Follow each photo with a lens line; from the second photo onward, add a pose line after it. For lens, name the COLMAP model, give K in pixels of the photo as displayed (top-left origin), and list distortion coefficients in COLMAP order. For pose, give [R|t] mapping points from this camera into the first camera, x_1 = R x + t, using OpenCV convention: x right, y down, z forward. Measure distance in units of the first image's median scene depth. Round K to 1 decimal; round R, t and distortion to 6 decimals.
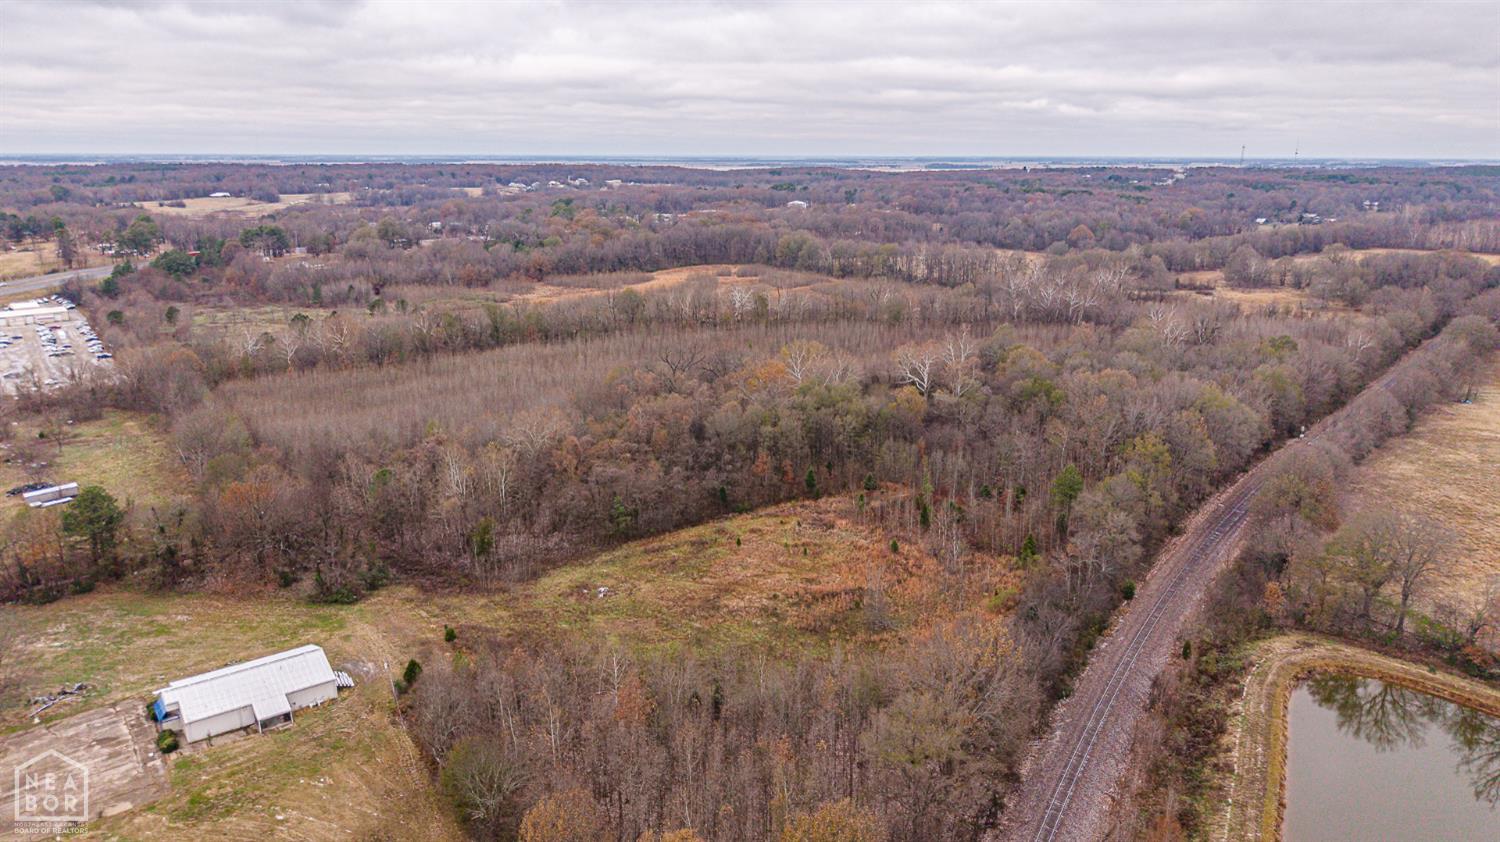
lens RADIAL K [[1004.3, 0, 750.0], [0, 1004.3, 421.0], [0, 0, 1]] dist [0.001590, -0.003875]
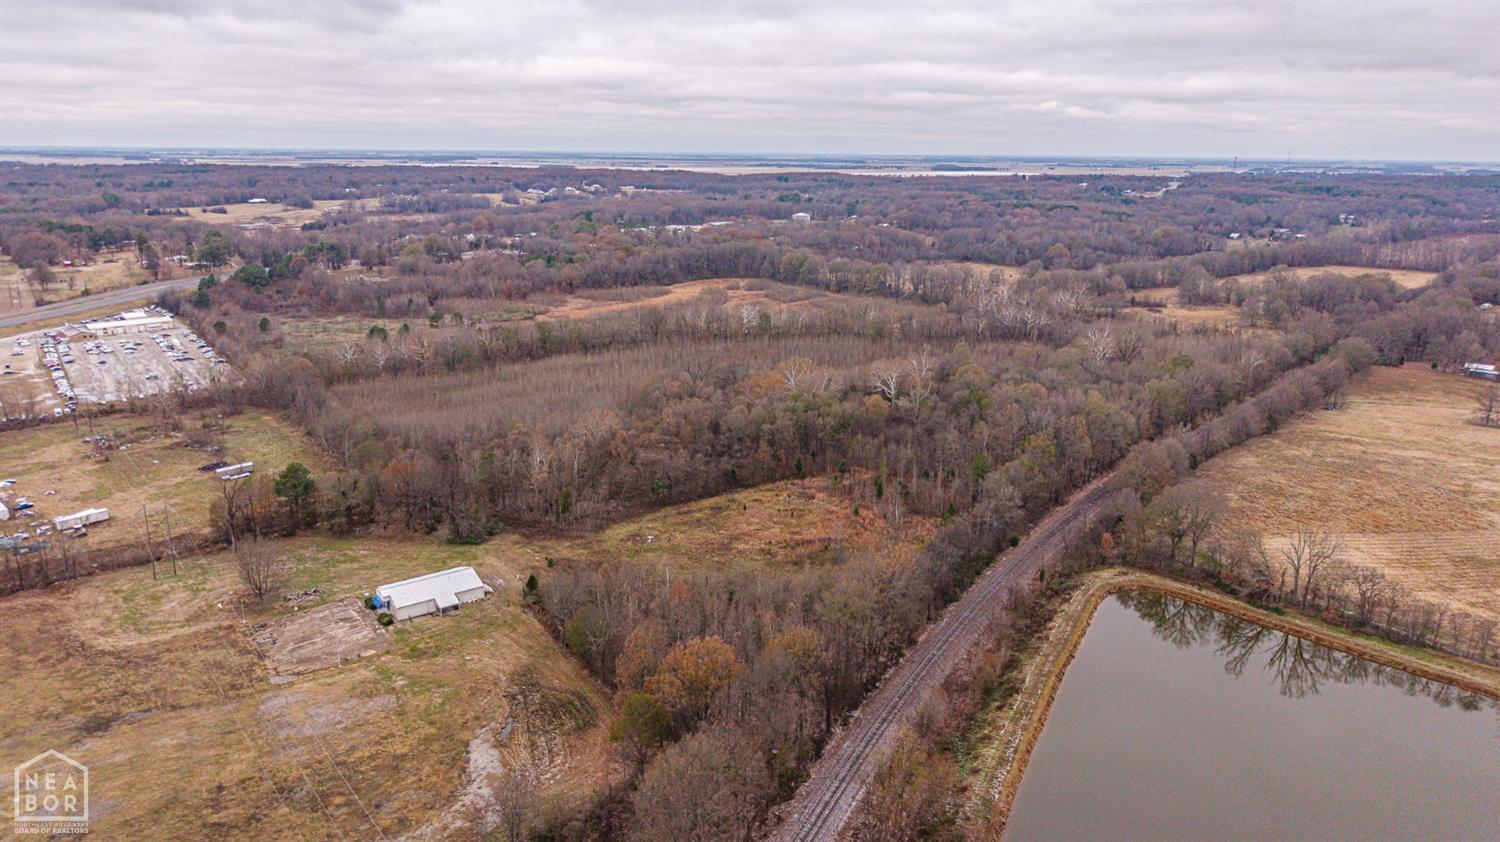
lens RADIAL K [[1004.8, 0, 750.0], [0, 1004.8, 421.0], [0, 0, 1]] dist [-0.001711, -0.002898]
pose [[0.999945, 0.008543, -0.006106, 0.001192], [-0.008526, 0.999959, 0.002894, -0.001260], [0.006131, -0.002842, 0.999977, -0.143659]]
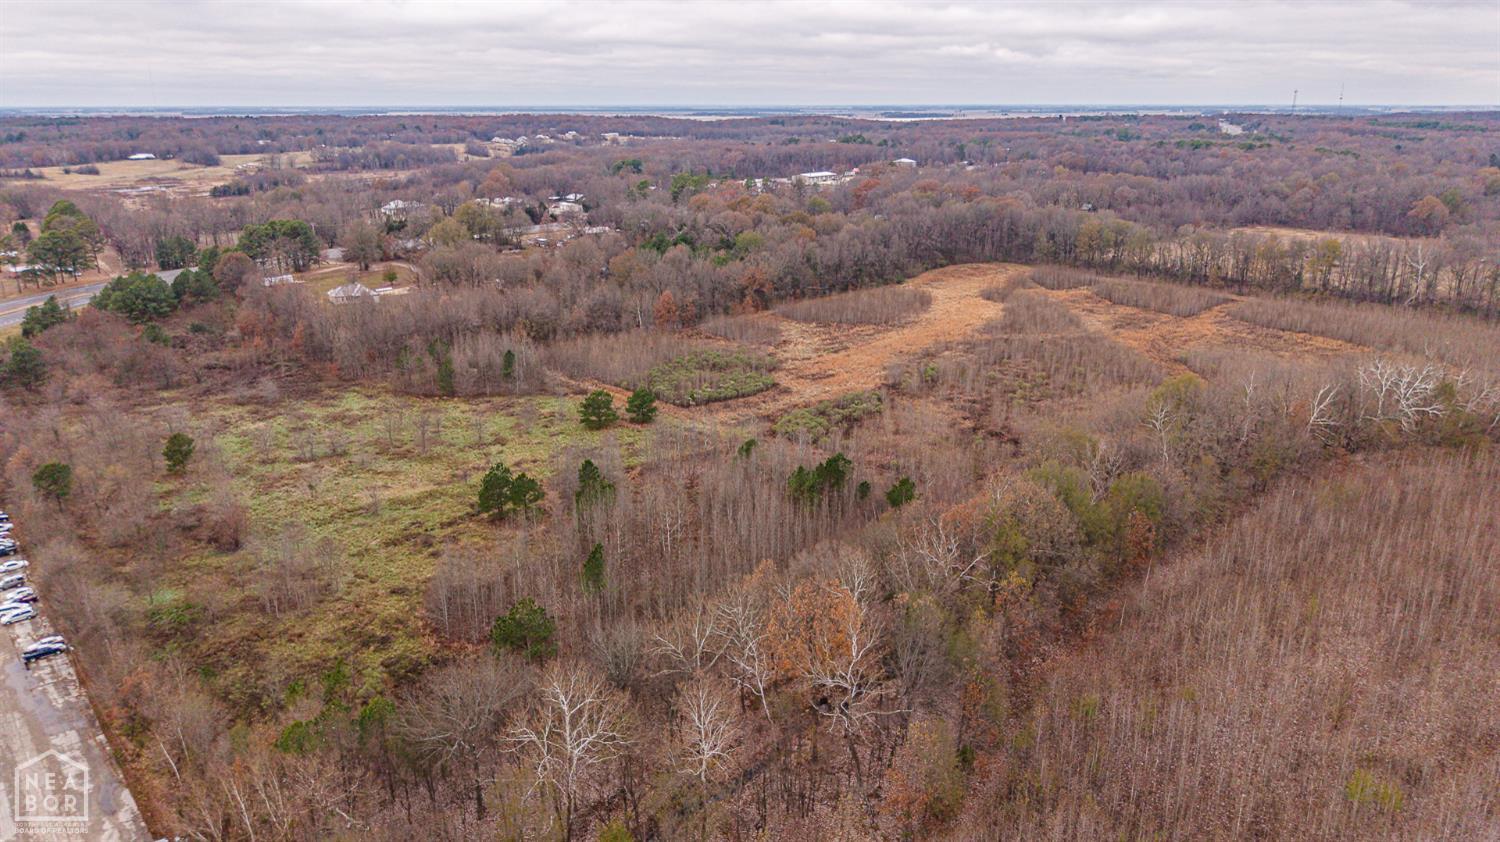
lens RADIAL K [[990.0, 0, 746.2], [0, 990.0, 466.3], [0, 0, 1]] dist [-0.000257, -0.002887]
pose [[0.997339, -0.029843, 0.066511, -0.290661], [0.023633, 0.995453, 0.092277, -0.112396], [-0.068962, -0.090460, 0.993510, 0.446230]]
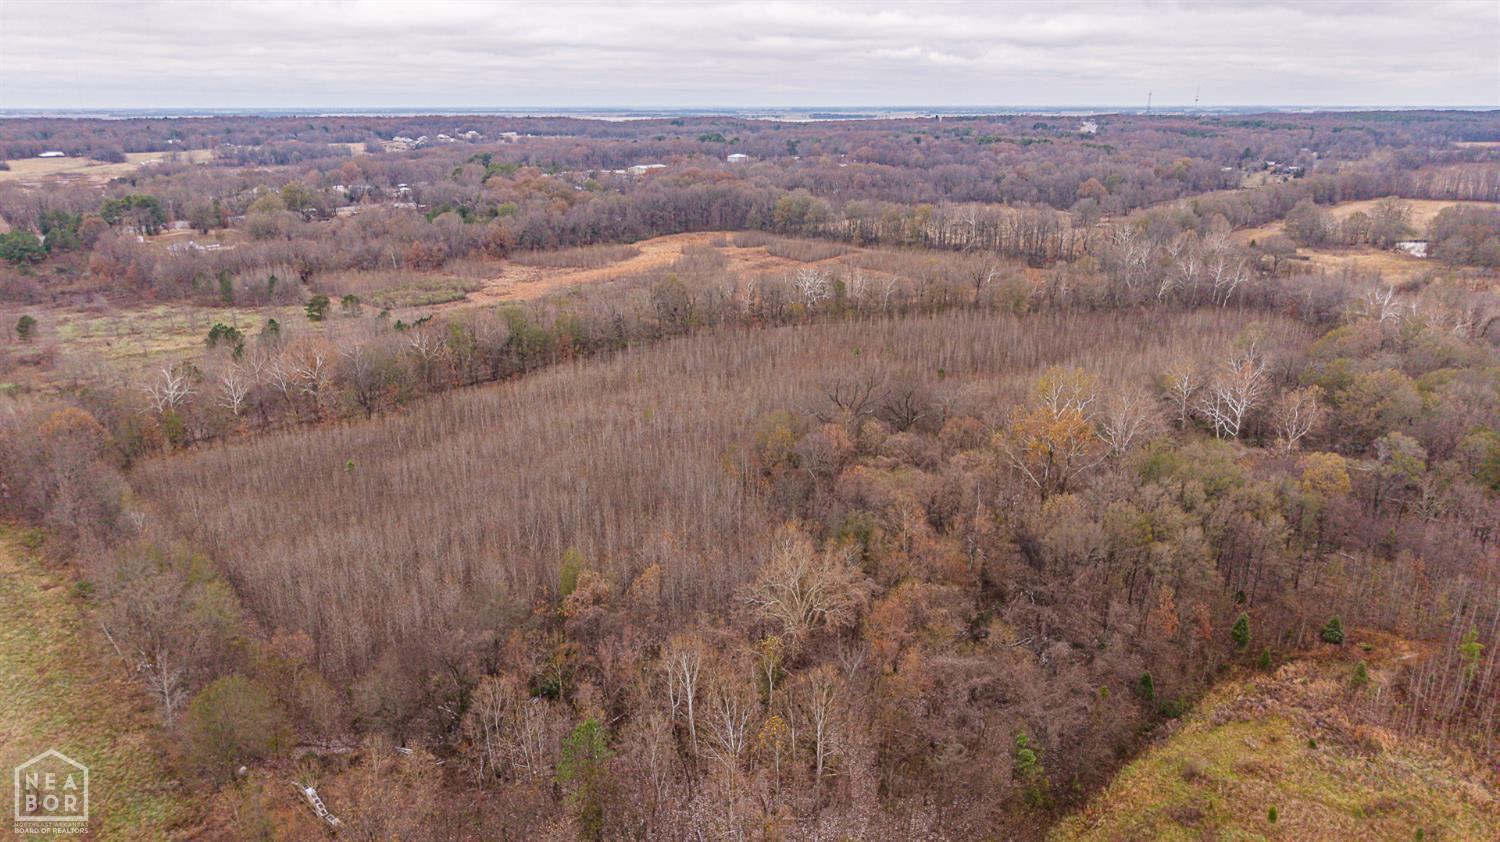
lens RADIAL K [[1004.3, 0, 750.0], [0, 1004.3, 421.0], [0, 0, 1]] dist [0.001590, -0.003875]
pose [[0.992125, -0.043136, 0.117587, -0.124968], [0.037728, 0.998143, 0.047833, -0.045159], [-0.119432, -0.043020, 0.991910, 0.187416]]
